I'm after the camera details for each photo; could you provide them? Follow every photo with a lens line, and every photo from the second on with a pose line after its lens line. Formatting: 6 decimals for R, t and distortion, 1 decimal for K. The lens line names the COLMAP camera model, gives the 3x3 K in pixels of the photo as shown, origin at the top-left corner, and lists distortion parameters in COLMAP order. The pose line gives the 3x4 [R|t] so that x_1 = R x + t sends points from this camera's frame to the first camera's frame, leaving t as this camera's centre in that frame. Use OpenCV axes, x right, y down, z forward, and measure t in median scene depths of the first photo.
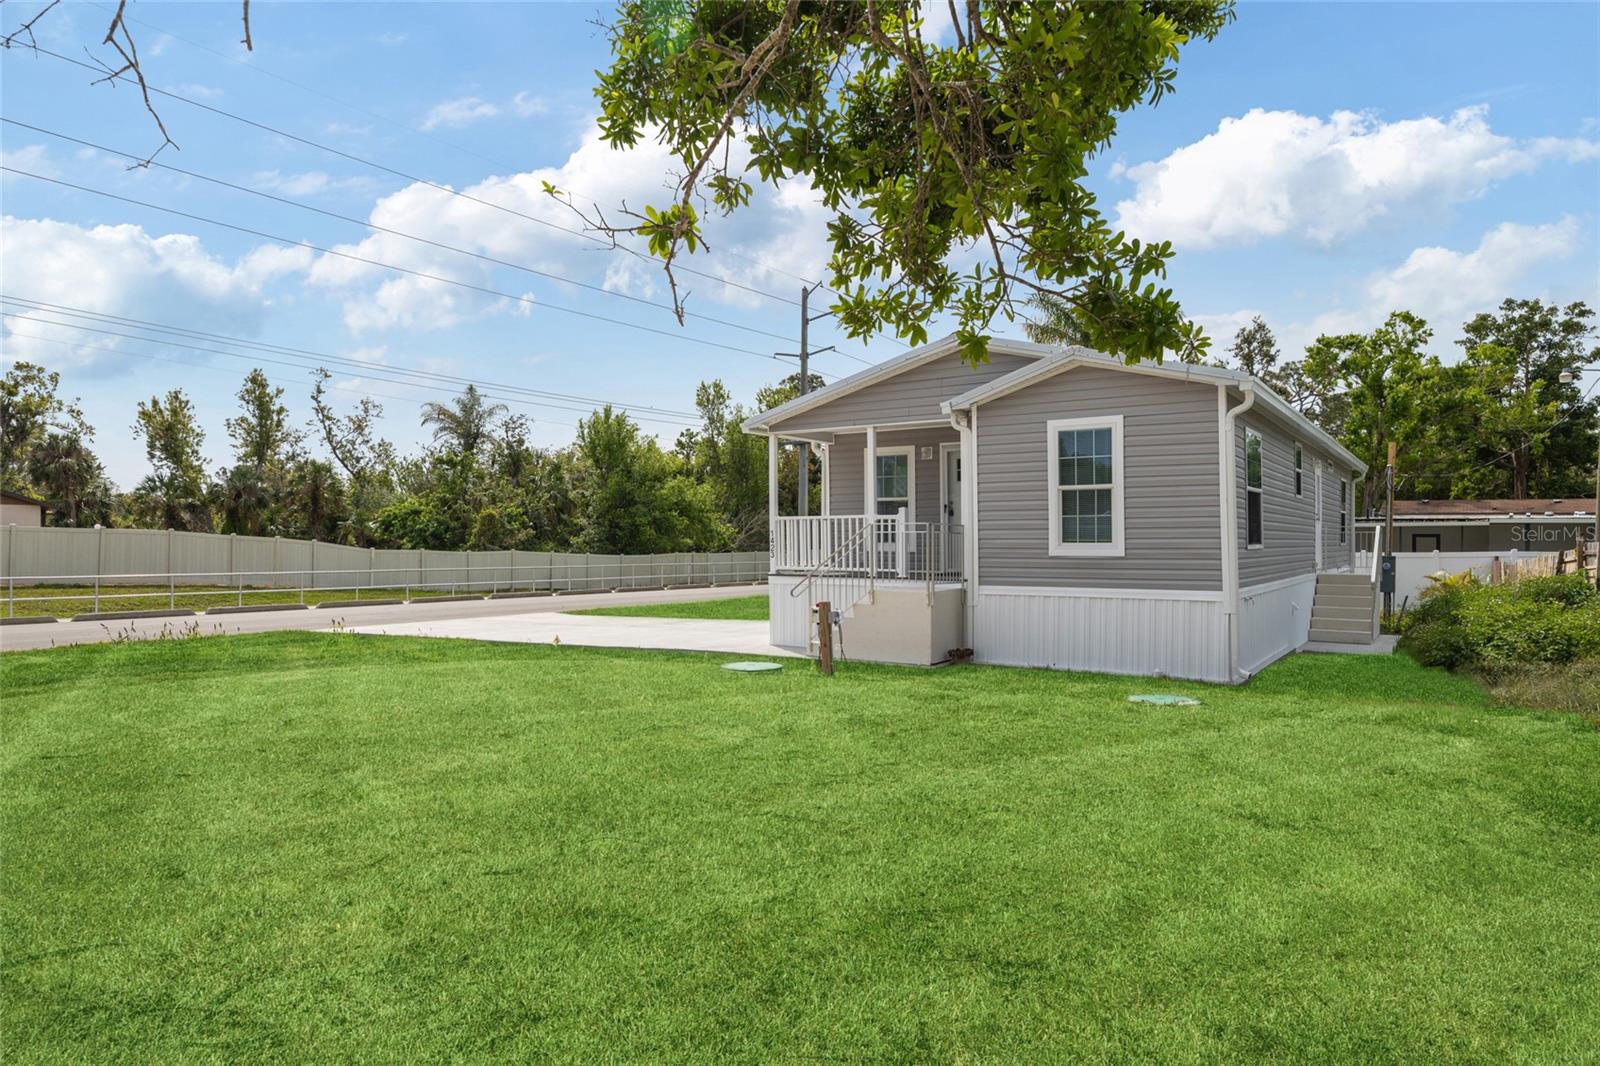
lens RADIAL K [[985.9, 0, 800.0], [0, 985.9, 533.0], [0, 0, 1]] dist [0.000384, 0.000232]
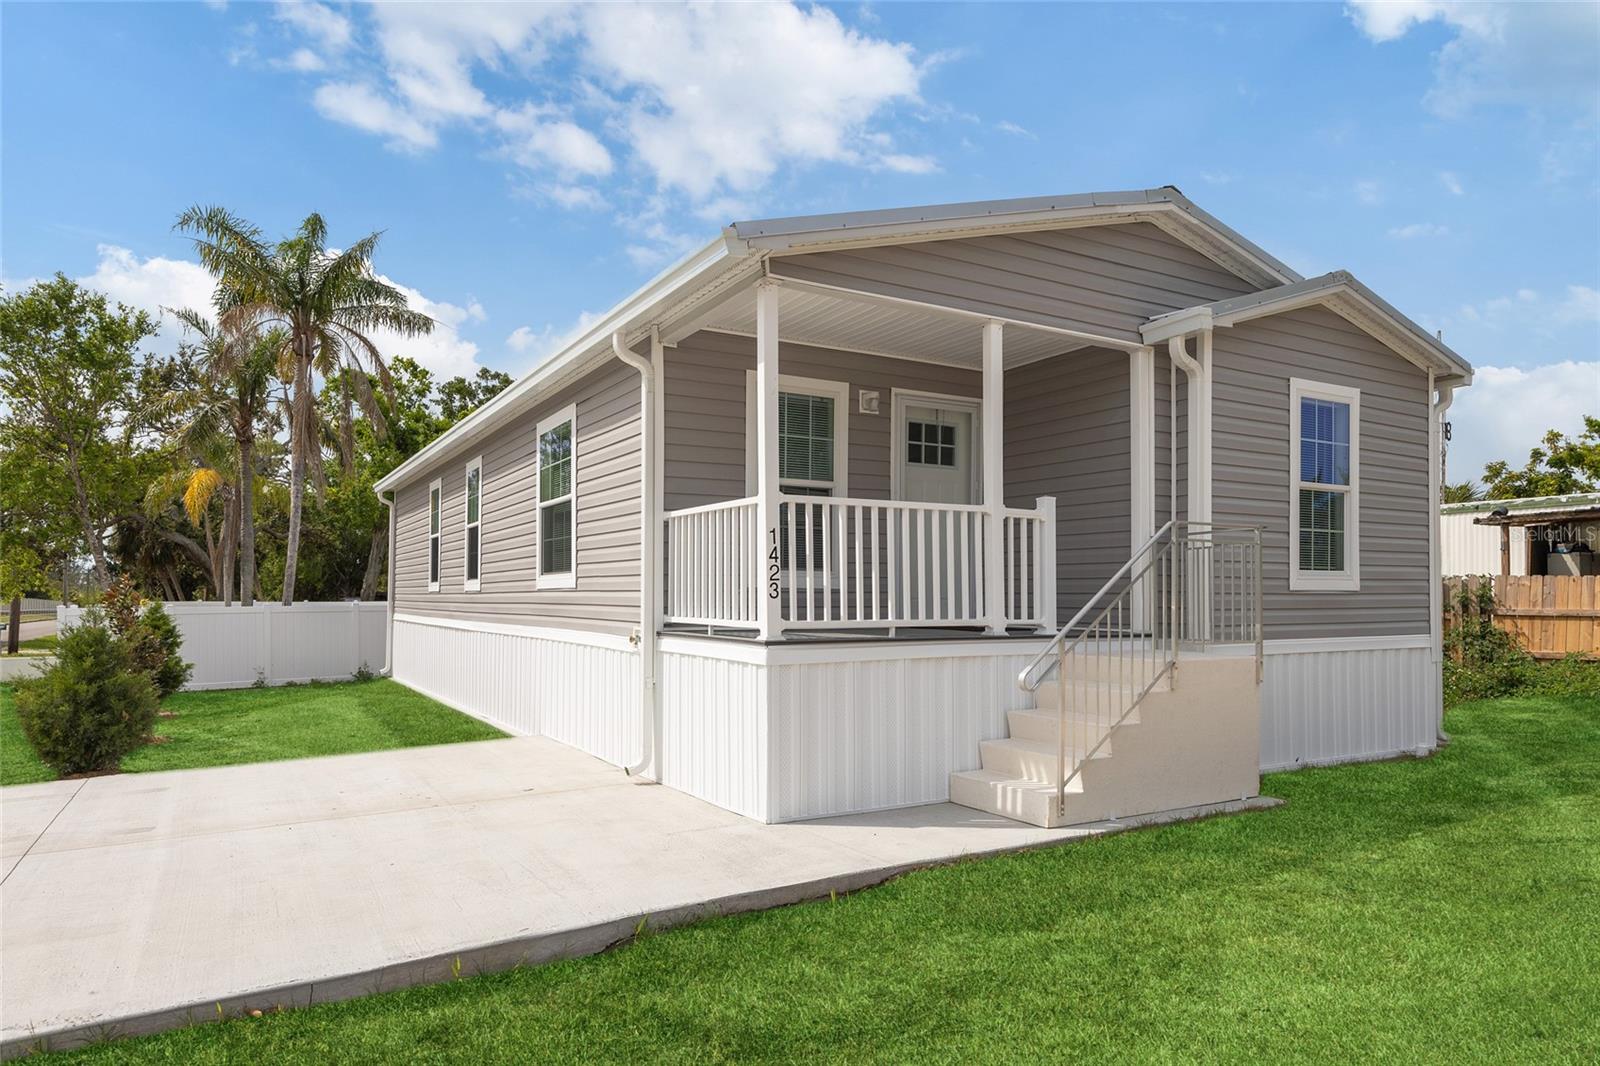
lens RADIAL K [[1002.9, 0, 804.2], [0, 1002.9, 590.2], [0, 0, 1]] dist [-0.001131, -0.000623]
pose [[0.435652, 0.009096, 0.900069, -0.361403], [-0.007439, 0.999951, -0.006505, 0.023042], [-0.900084, -0.003862, 0.435699, 0.778412]]
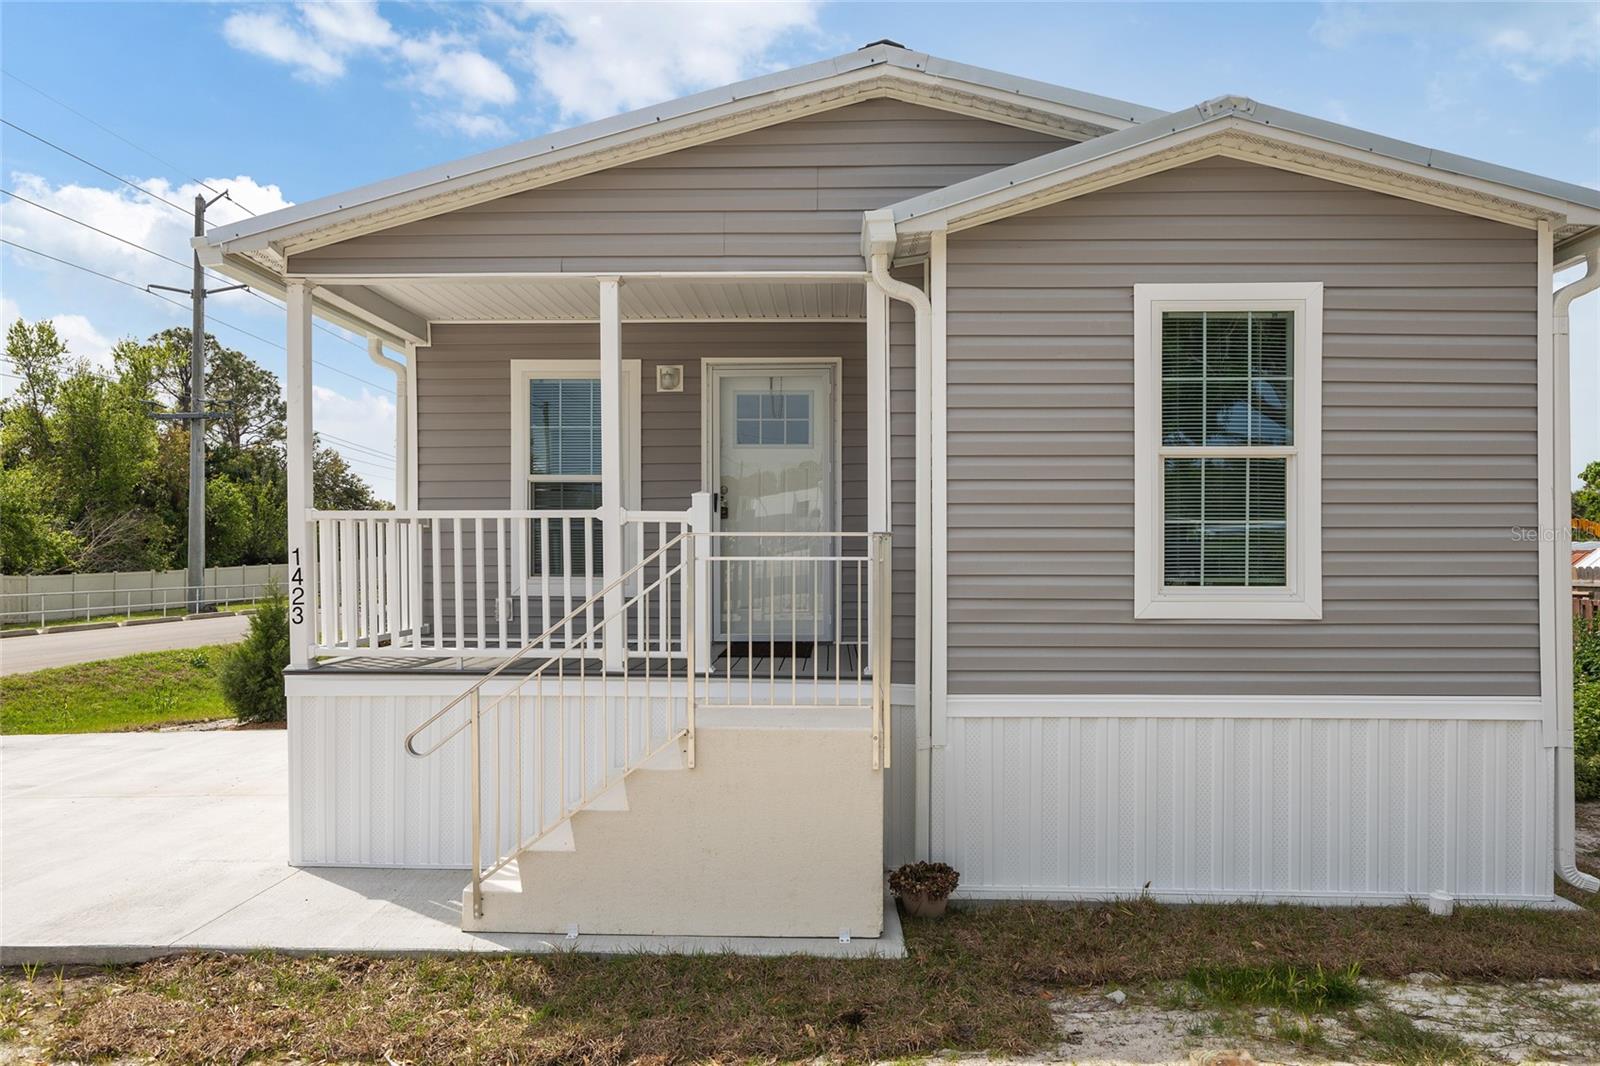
lens RADIAL K [[1014.5, 0, 796.5], [0, 1014.5, 553.7], [0, 0, 1]] dist [0.003259, -0.017257]
pose [[0.846286, 0.002307, 0.532724, -0.067971], [-0.006513, 0.999961, 0.006017, -0.003979], [-0.532689, -0.008562, 0.846268, 0.561879]]
